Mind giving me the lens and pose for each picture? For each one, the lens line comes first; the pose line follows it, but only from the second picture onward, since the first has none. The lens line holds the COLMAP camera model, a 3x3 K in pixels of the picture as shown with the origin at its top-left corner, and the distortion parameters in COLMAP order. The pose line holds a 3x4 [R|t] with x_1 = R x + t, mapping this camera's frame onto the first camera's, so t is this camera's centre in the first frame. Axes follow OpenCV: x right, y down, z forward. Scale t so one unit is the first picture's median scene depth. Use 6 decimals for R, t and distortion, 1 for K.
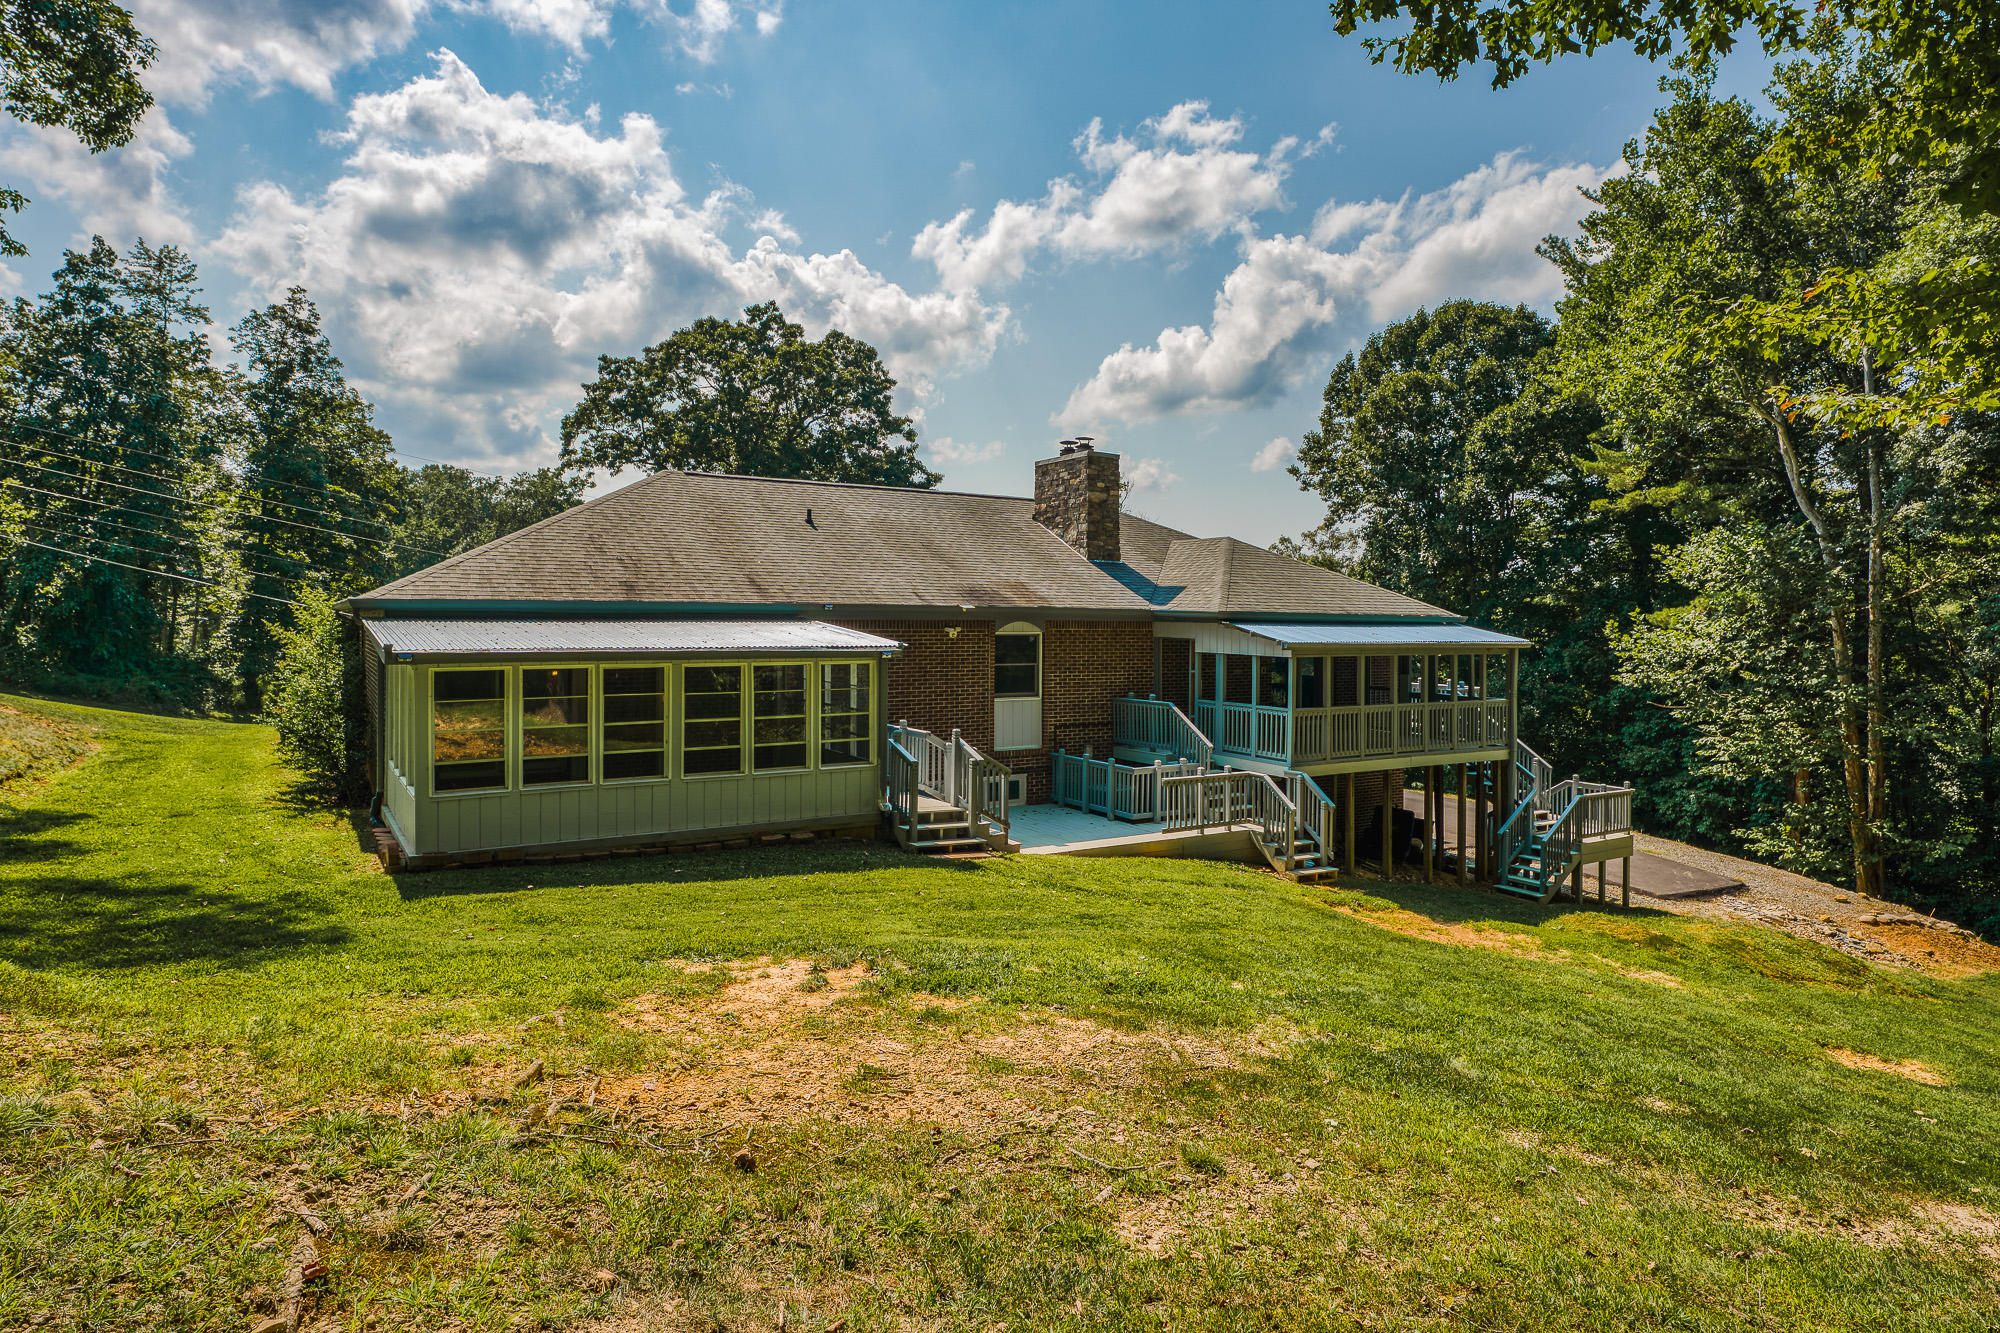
lens RADIAL K [[1104.6, 0, 998.4], [0, 1104.6, 613.0], [0, 0, 1]] dist [-0.000379, -0.000396]
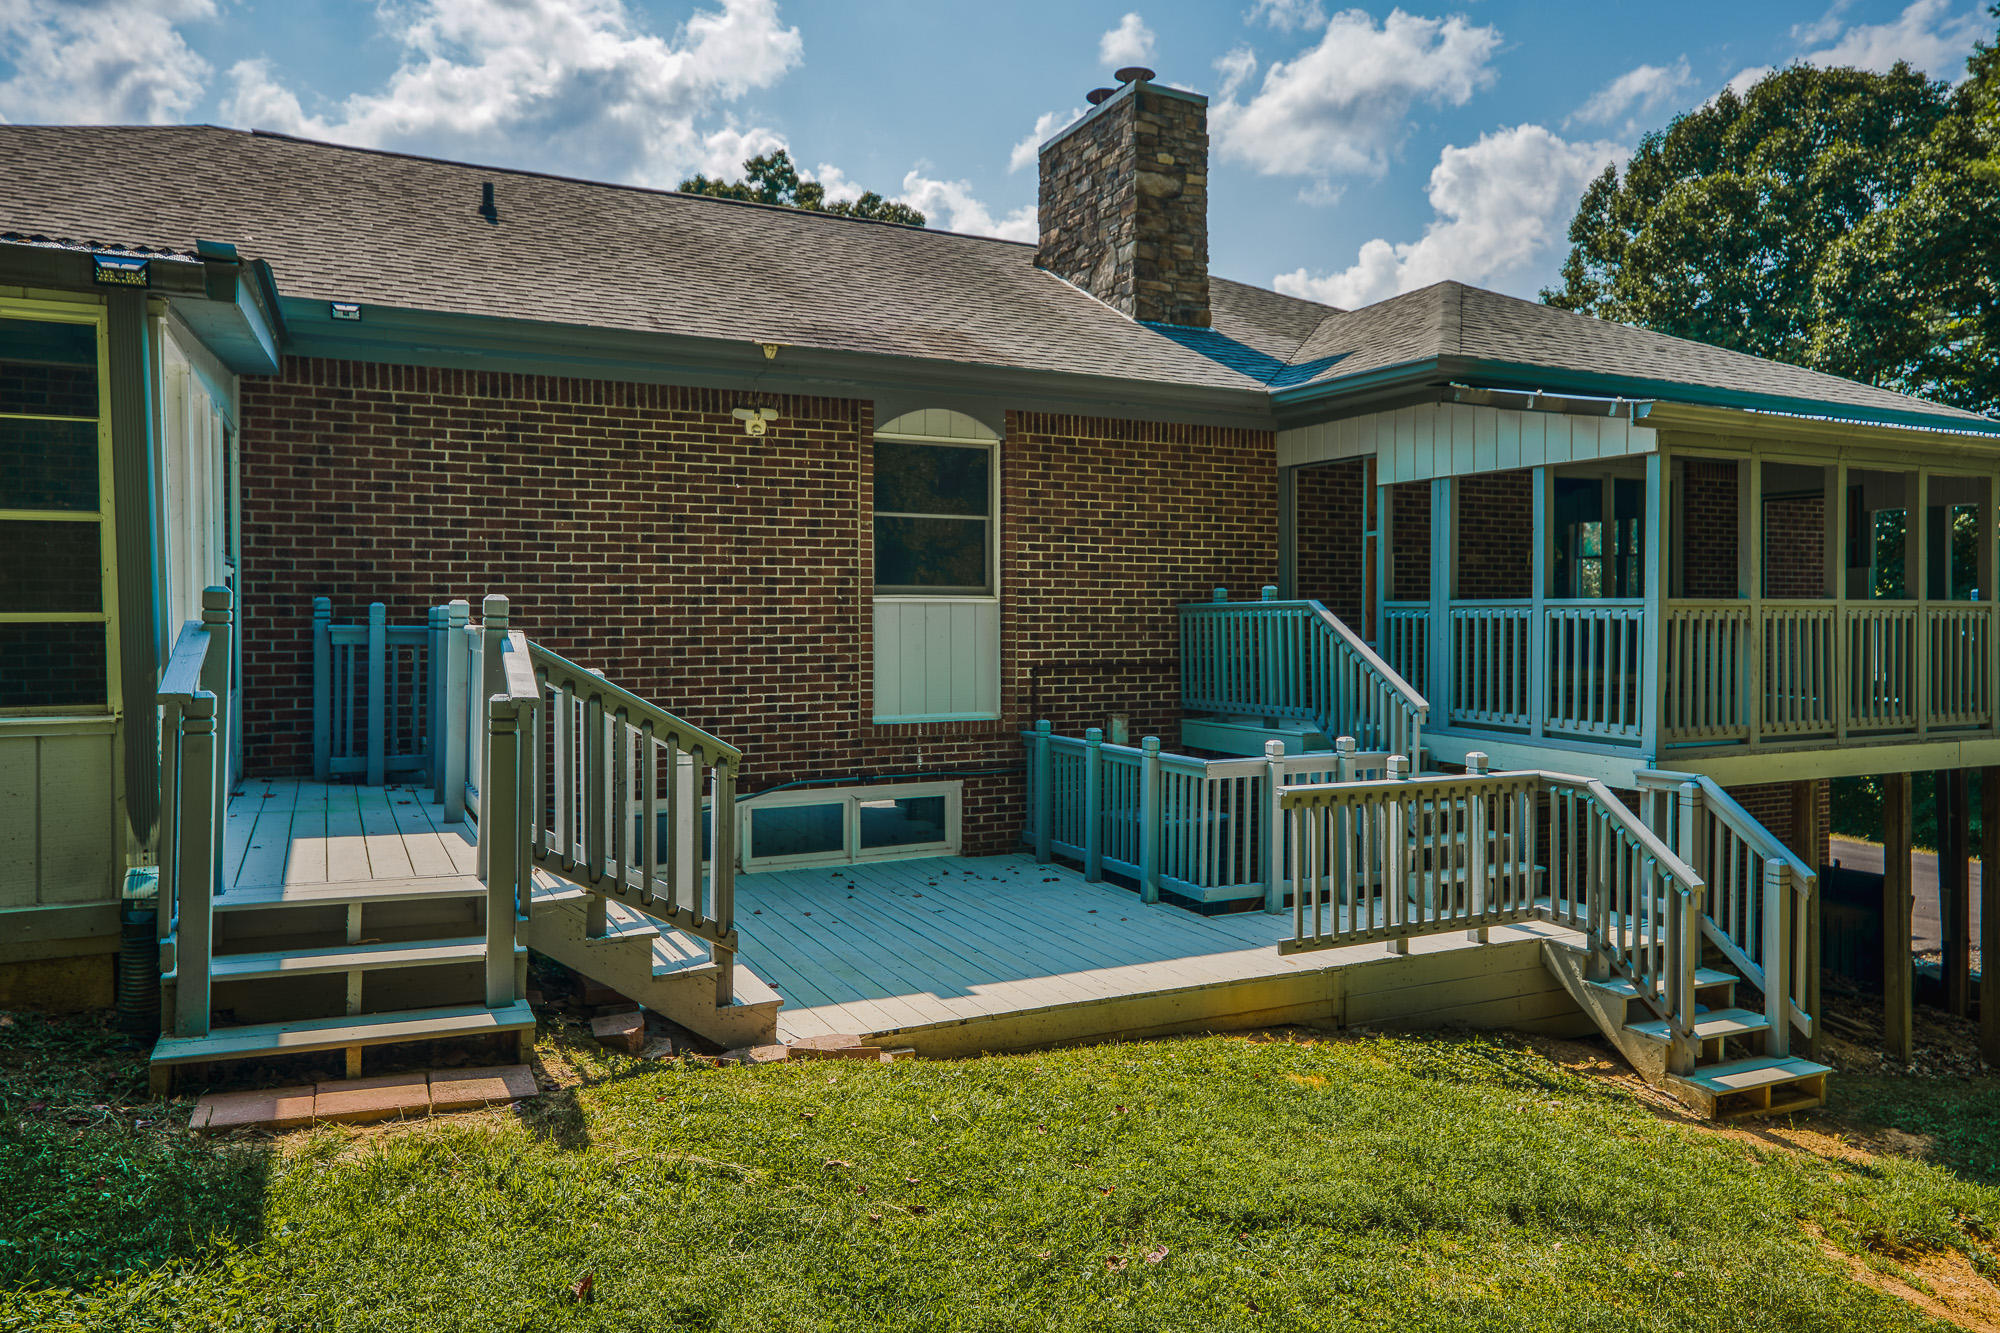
lens RADIAL K [[1346.2, 0, 997.1], [0, 1346.2, 630.6], [0, 0, 1]] dist [0.014115, 0.002016]
pose [[0.995549, -0.005716, -0.094068, 0.090933], [0.007667, 0.999763, 0.020386, 0.083201], [0.093929, -0.021017, 0.995357, 0.523744]]
